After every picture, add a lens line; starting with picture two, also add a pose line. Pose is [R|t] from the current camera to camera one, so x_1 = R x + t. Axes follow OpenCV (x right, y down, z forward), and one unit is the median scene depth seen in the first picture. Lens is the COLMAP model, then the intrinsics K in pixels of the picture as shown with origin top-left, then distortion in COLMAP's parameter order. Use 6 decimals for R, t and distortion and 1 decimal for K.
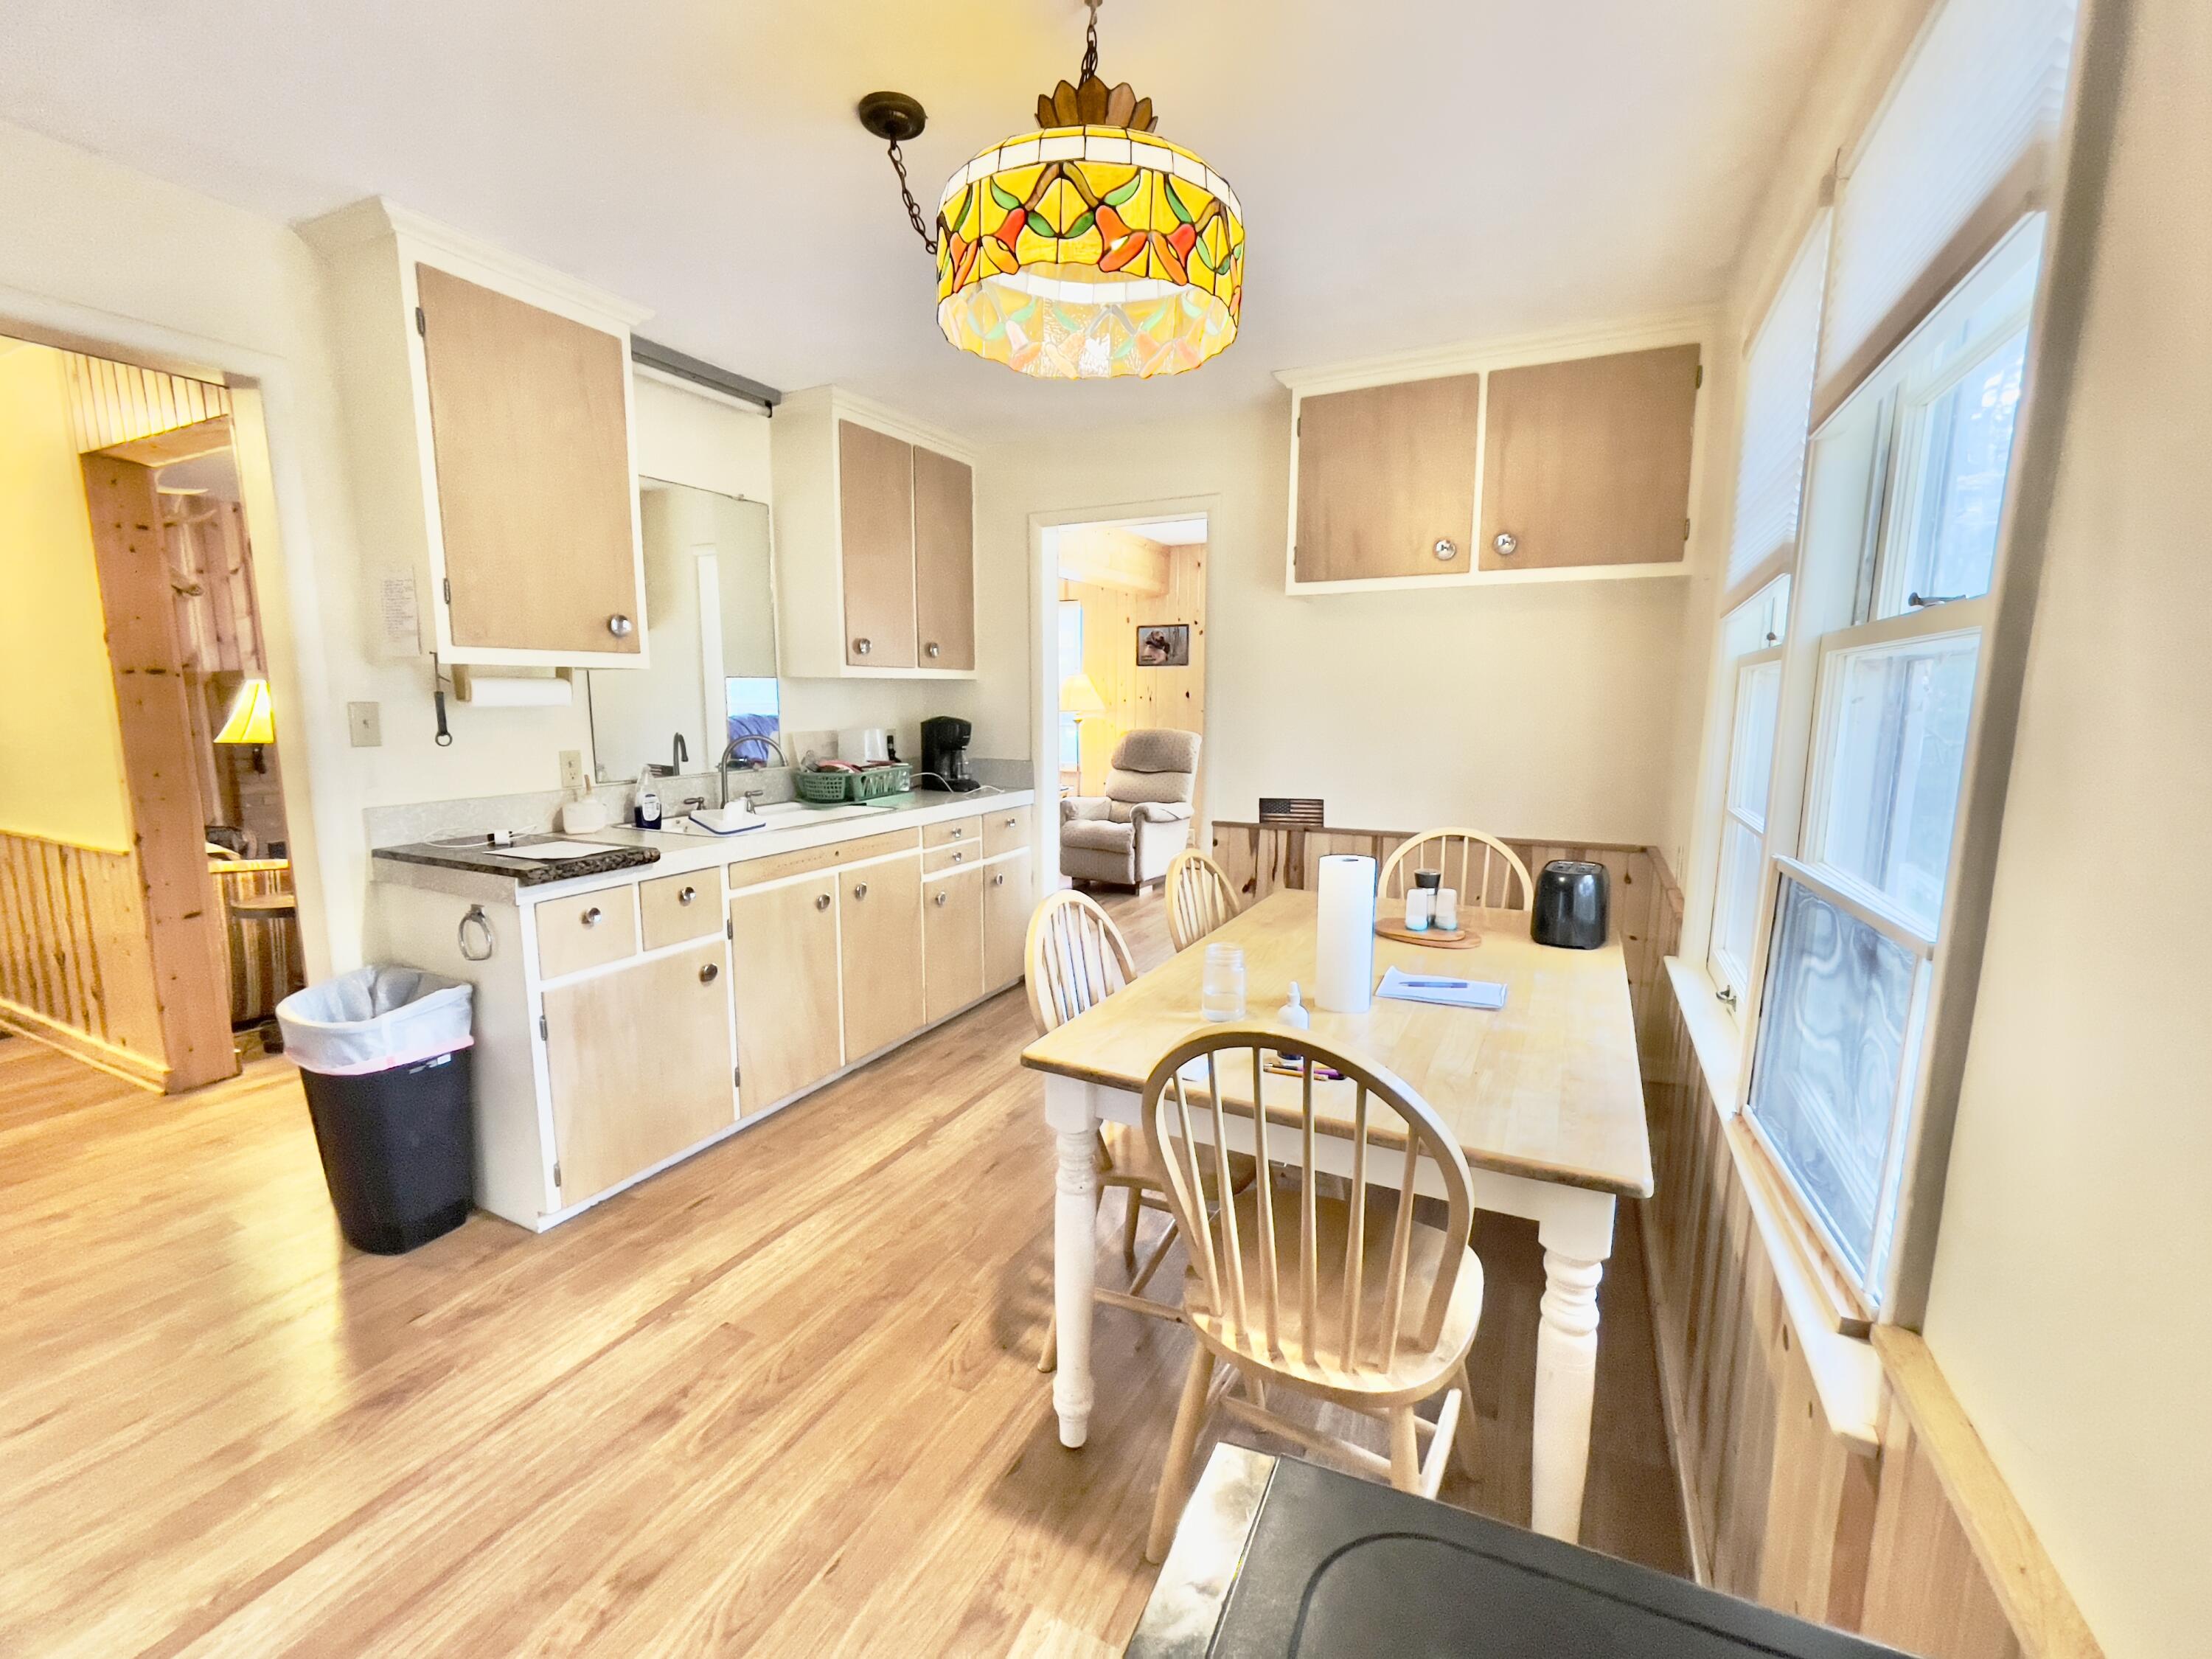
lens RADIAL K [[912.4, 0, 1106.0], [0, 912.4, 829.5], [0, 0, 1]] dist [0.000060, 0.000217]
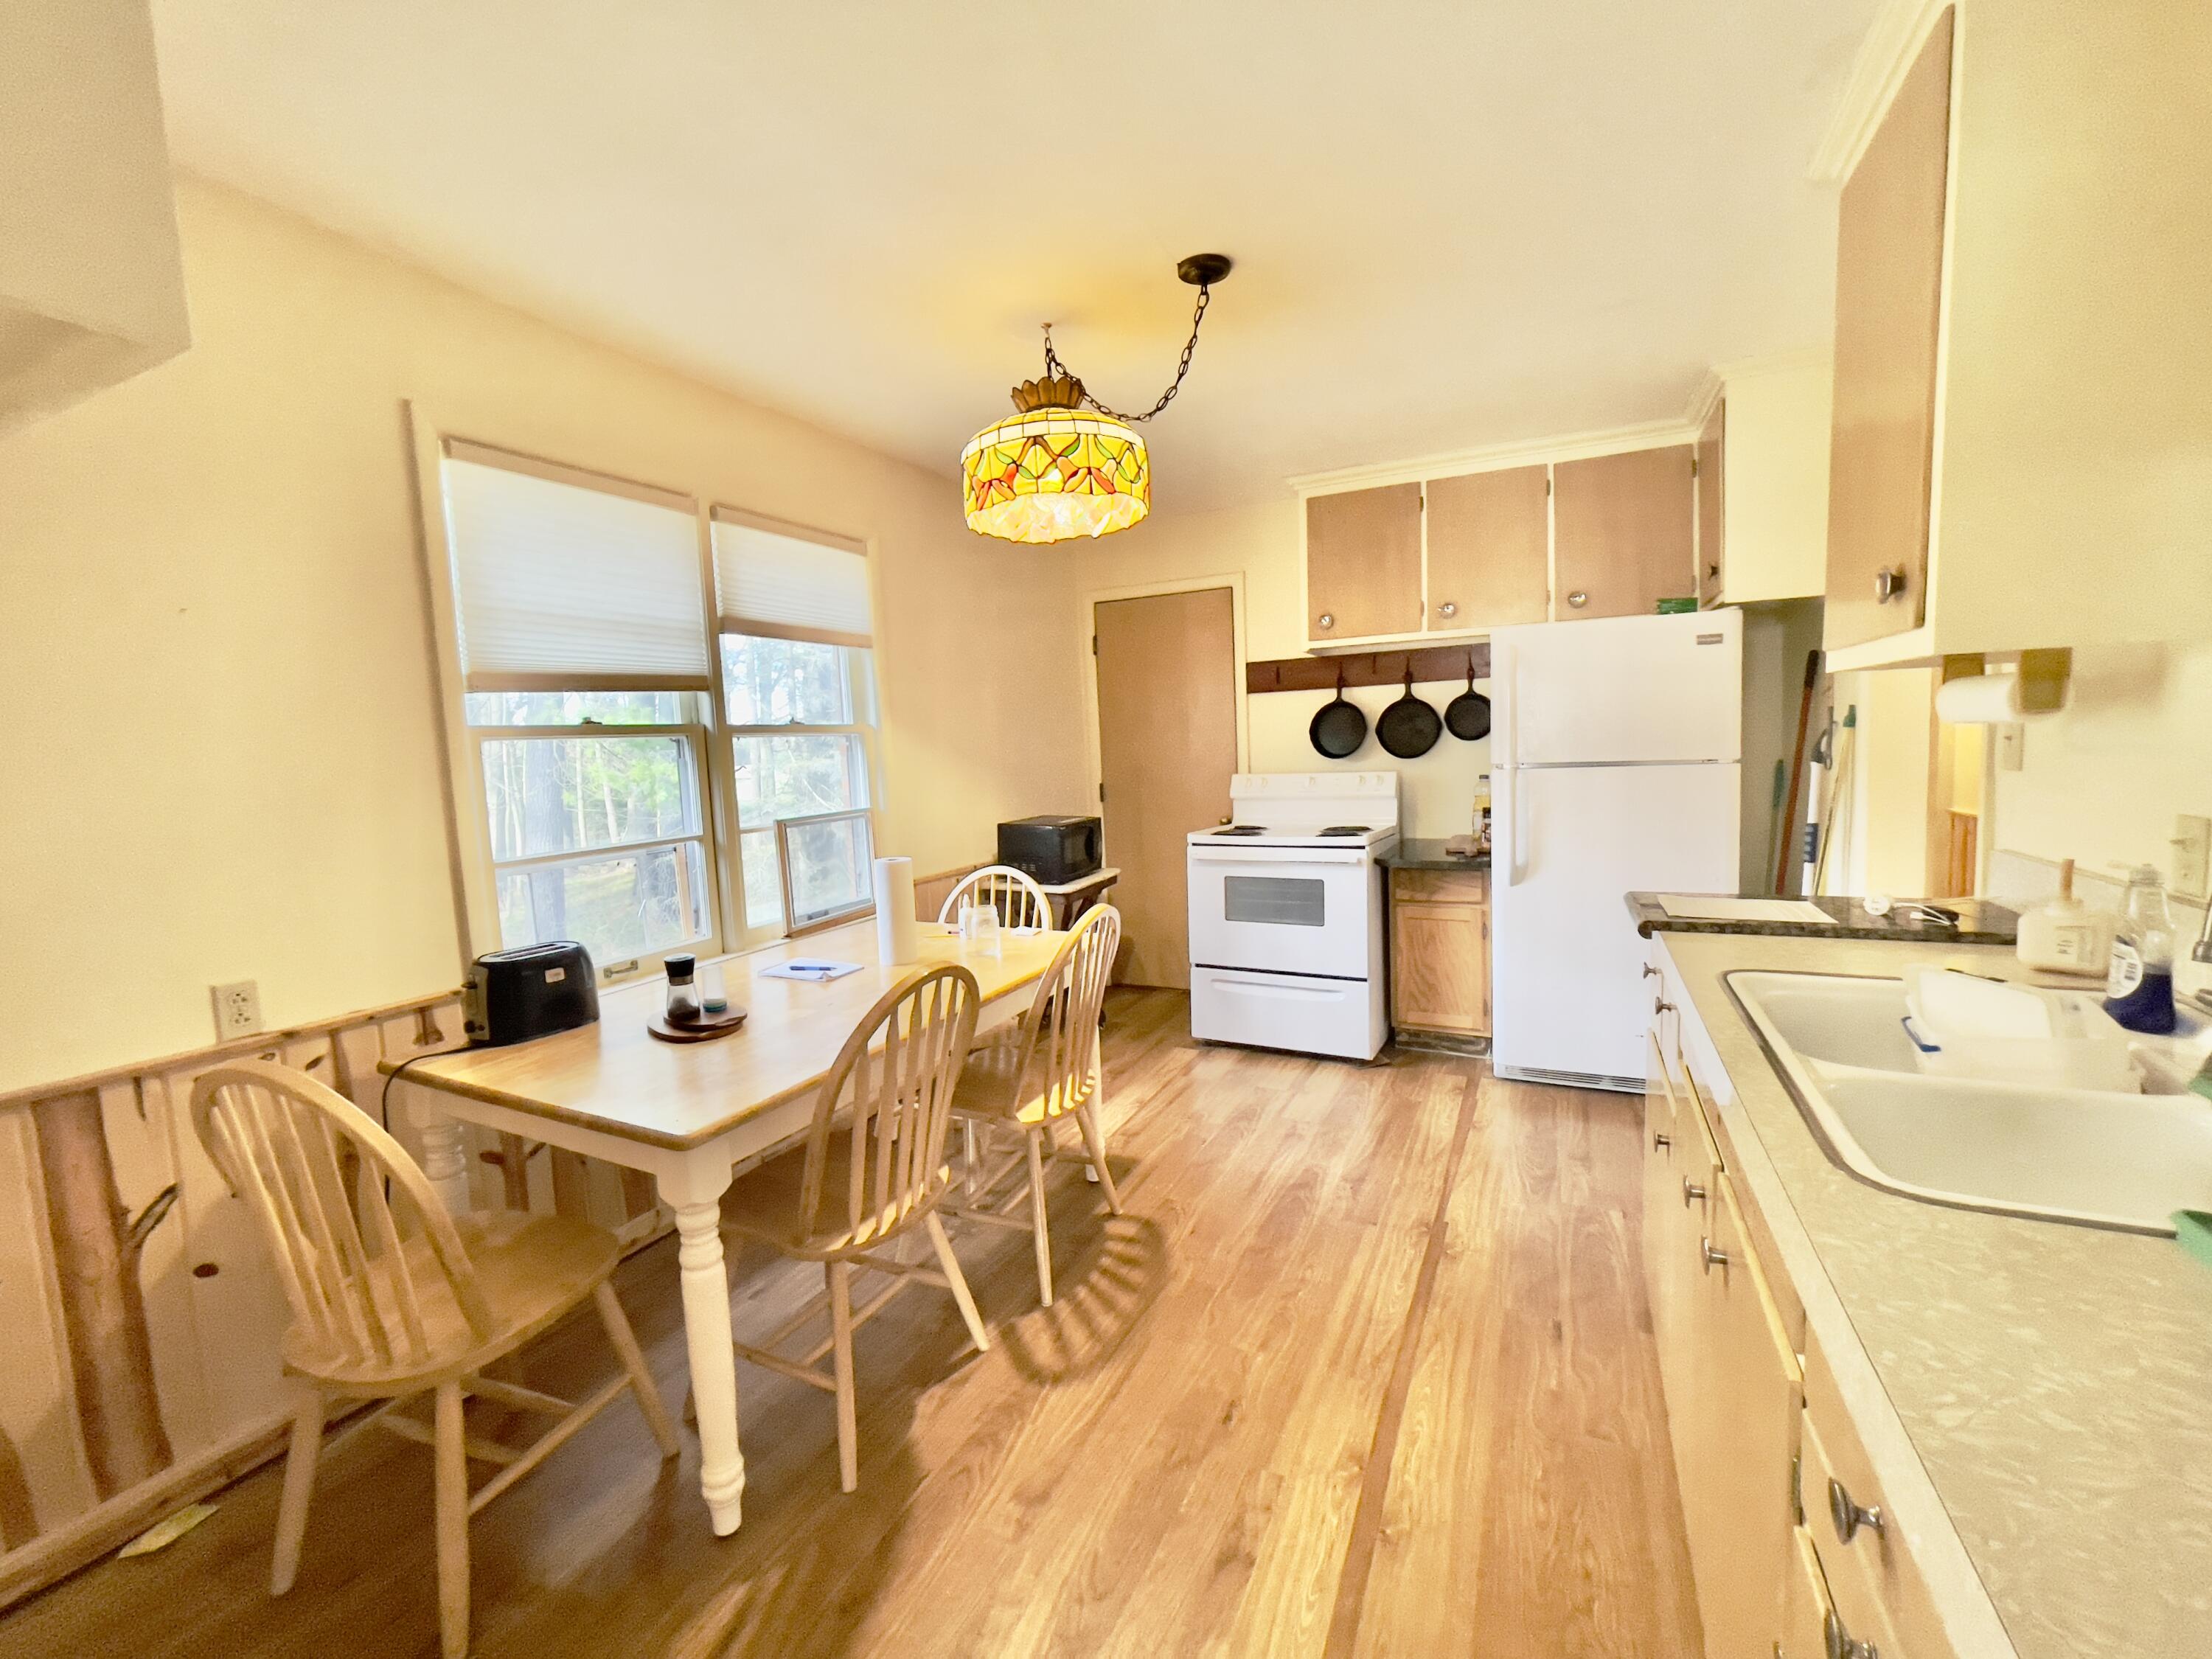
lens RADIAL K [[912.4, 0, 1106.0], [0, 912.4, 829.5], [0, 0, 1]] dist [0.000060, 0.000217]
pose [[-0.999463, 0.032409, -0.004788, -0.049313], [0.030345, 0.970901, 0.237550, -0.245458], [0.012347, 0.237277, -0.971364, 1.741682]]
